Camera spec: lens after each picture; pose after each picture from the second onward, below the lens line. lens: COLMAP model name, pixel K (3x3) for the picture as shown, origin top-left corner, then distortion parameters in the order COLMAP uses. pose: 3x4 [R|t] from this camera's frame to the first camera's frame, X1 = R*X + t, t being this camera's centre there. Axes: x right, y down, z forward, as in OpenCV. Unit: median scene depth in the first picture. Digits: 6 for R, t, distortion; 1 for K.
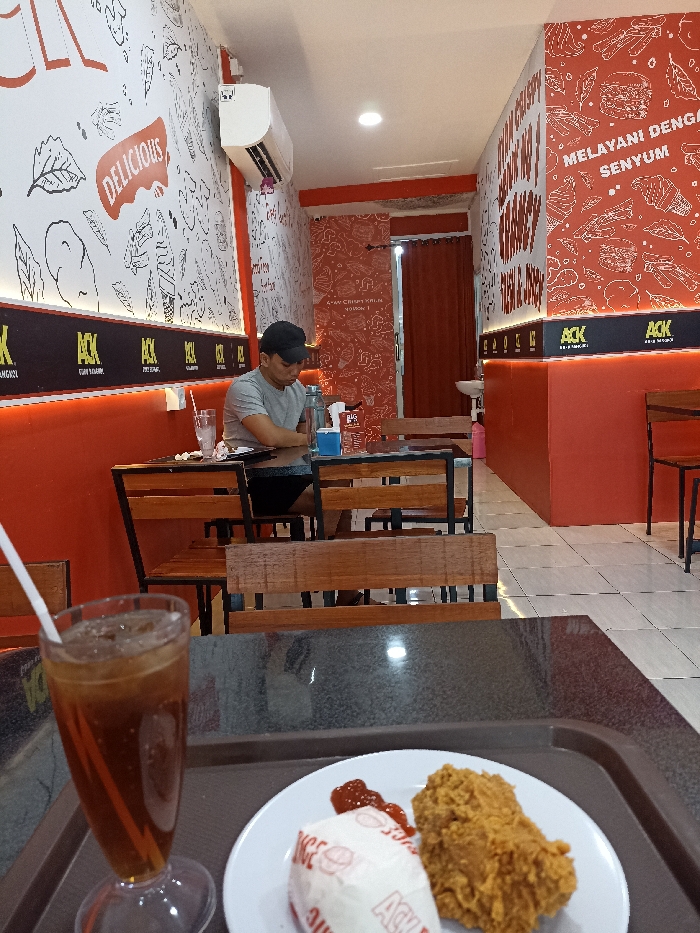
lens RADIAL K [[695.9, 0, 360.8], [0, 695.9, 466.2], [0, 0, 1]] dist [0.075139, -0.058070]
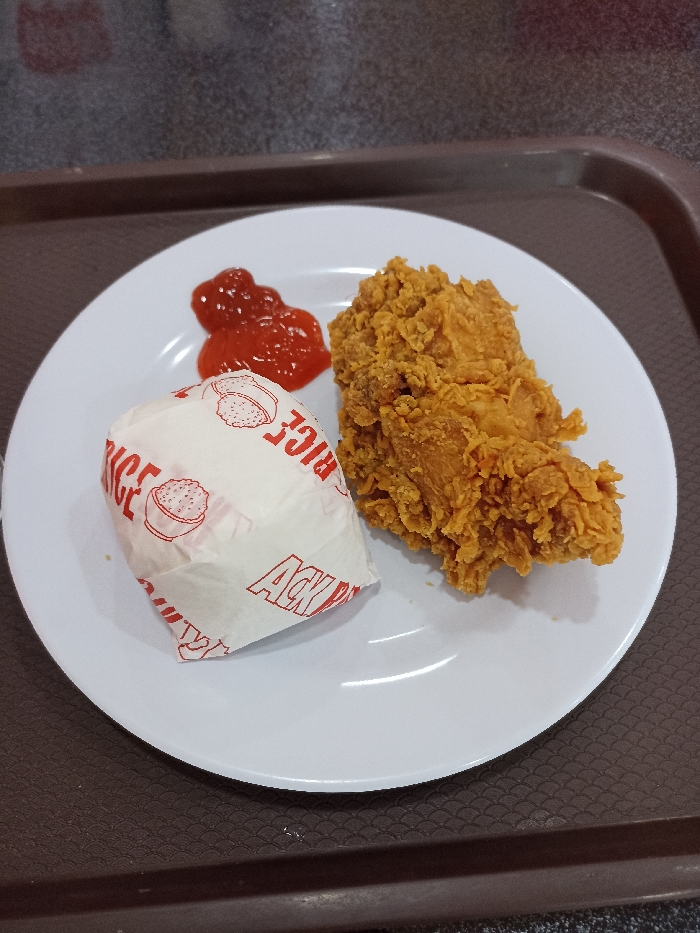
lens RADIAL K [[693.6, 0, 353.1], [0, 693.6, 473.8], [0, 0, 1]] dist [-0.001246, -0.006816]
pose [[0.997317, -0.033799, 0.064932, 0.054622], [-0.030781, 0.611166, 0.790904, 0.115457], [-0.066416, -0.790781, 0.608486, 0.610024]]
